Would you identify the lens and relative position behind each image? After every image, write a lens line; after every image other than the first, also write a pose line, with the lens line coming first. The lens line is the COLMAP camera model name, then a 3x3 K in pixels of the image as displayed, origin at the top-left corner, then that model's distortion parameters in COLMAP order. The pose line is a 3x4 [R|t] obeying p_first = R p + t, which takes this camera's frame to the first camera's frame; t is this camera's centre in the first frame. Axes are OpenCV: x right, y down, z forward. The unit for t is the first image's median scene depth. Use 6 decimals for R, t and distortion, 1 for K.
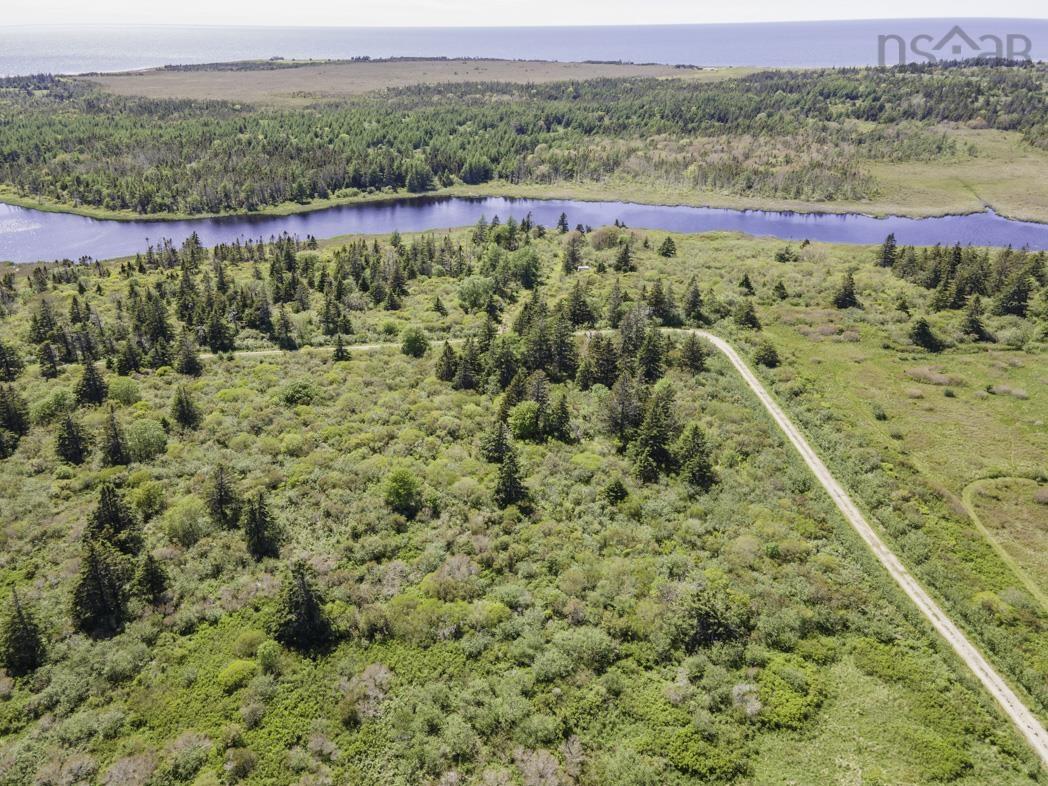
lens RADIAL K [[753.1, 0, 515.4], [0, 753.1, 394.0], [0, 0, 1]] dist [0.019565, 0.047095]
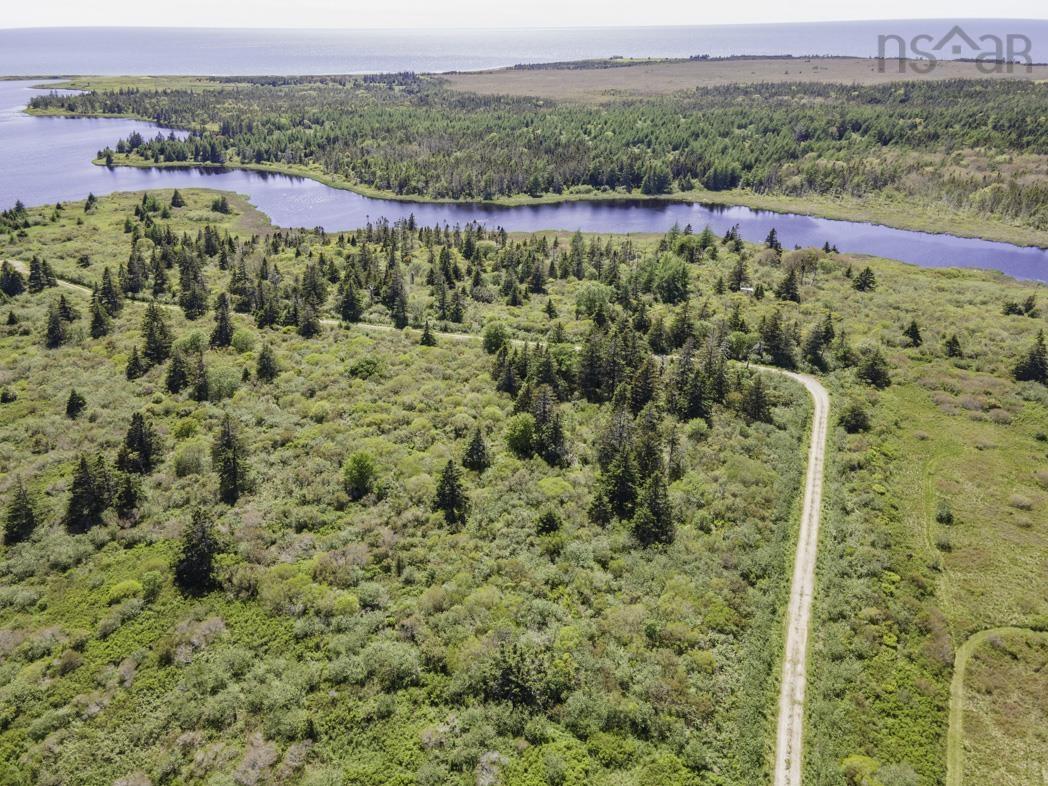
lens RADIAL K [[753.1, 0, 515.4], [0, 753.1, 394.0], [0, 0, 1]] dist [0.019565, 0.047095]
pose [[0.909710, 0.180911, -0.373764, 0.139707], [-0.180282, 0.982920, 0.036967, -0.018703], [0.374068, 0.033753, 0.926787, 0.036281]]
